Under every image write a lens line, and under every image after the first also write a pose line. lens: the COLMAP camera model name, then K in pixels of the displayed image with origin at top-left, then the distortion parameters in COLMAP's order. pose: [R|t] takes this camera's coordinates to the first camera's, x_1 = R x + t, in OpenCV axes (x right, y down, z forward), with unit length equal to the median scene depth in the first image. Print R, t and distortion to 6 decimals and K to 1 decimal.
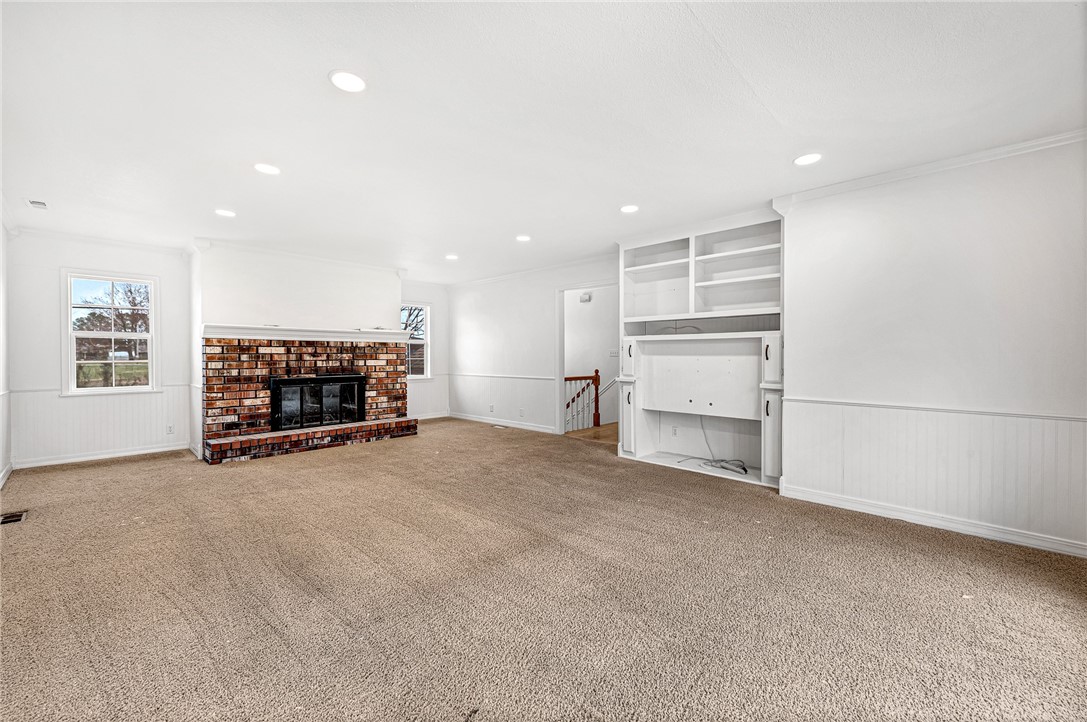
lens RADIAL K [[442.6, 0, 542.6], [0, 442.6, 358.4], [0, 0, 1]] dist [0.000559, 0.000007]
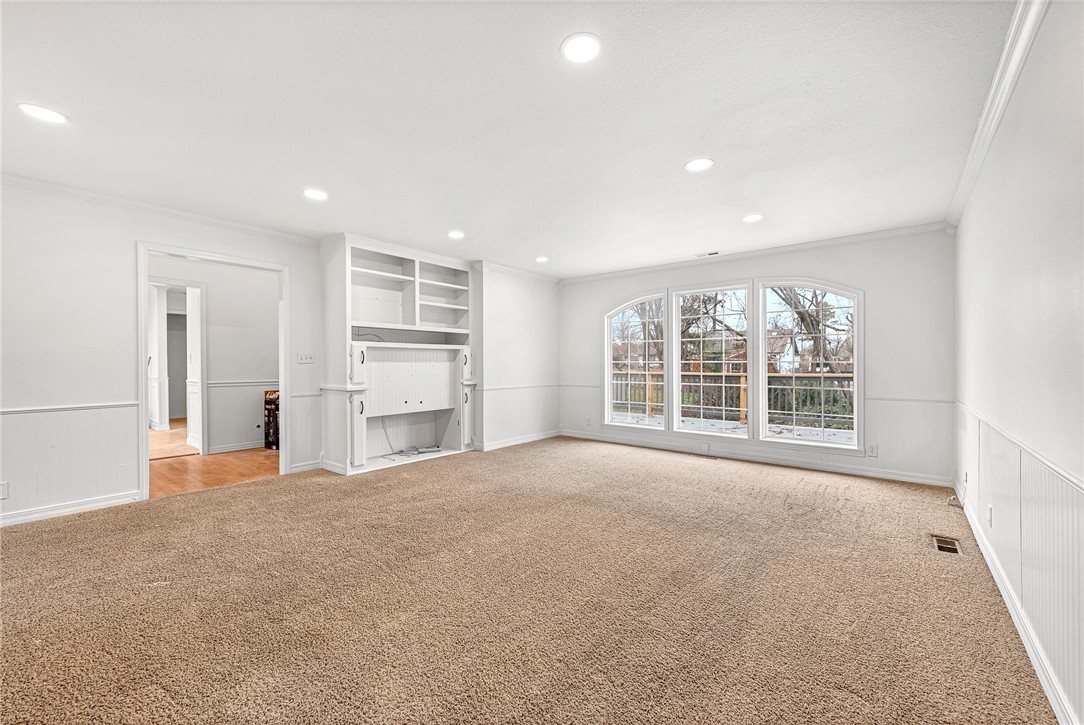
lens RADIAL K [[435.3, 0, 539.3], [0, 435.3, 359.8], [0, 0, 1]] dist [0.007950, -0.001370]
pose [[-0.078384, 0.003388, 0.996917, -0.775953], [0.011003, 0.999936, -0.002533, -0.005101], [-0.996863, 0.010770, -0.078416, 0.718615]]
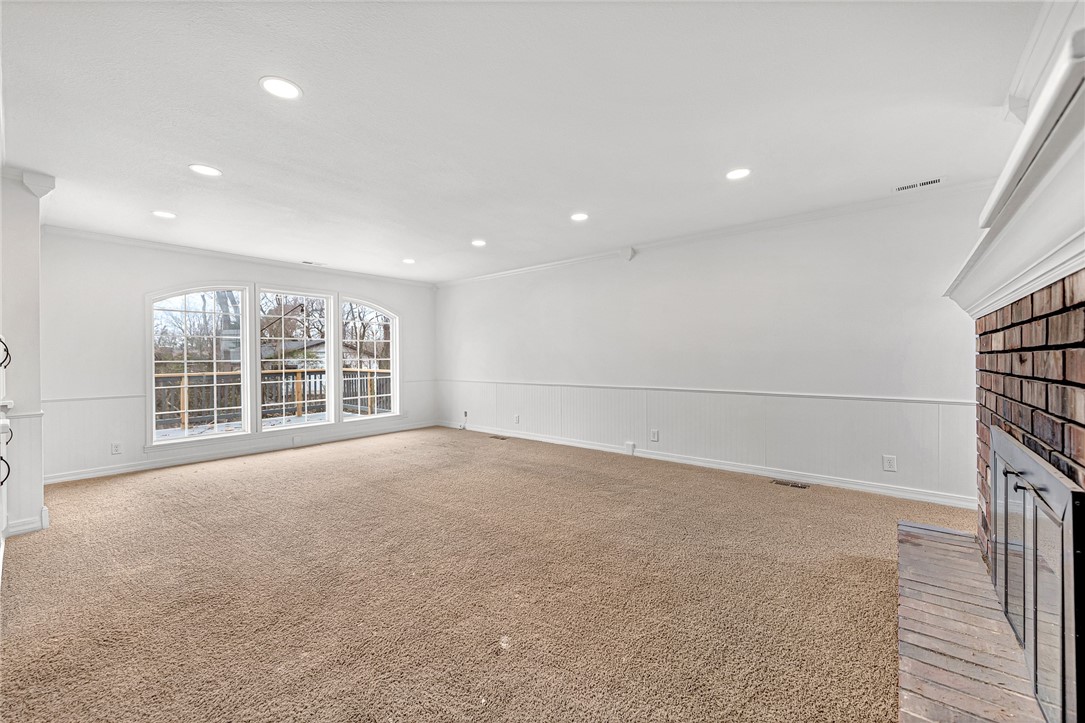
lens RADIAL K [[435.7, 0, 541.0], [0, 435.7, 360.2], [0, 0, 1]] dist [0.007950, -0.001370]
pose [[-0.997652, 0.006032, -0.068222, -0.270492], [0.004813, 0.999826, 0.018009, -0.016830], [0.068319, 0.017638, -0.997508, 1.473426]]
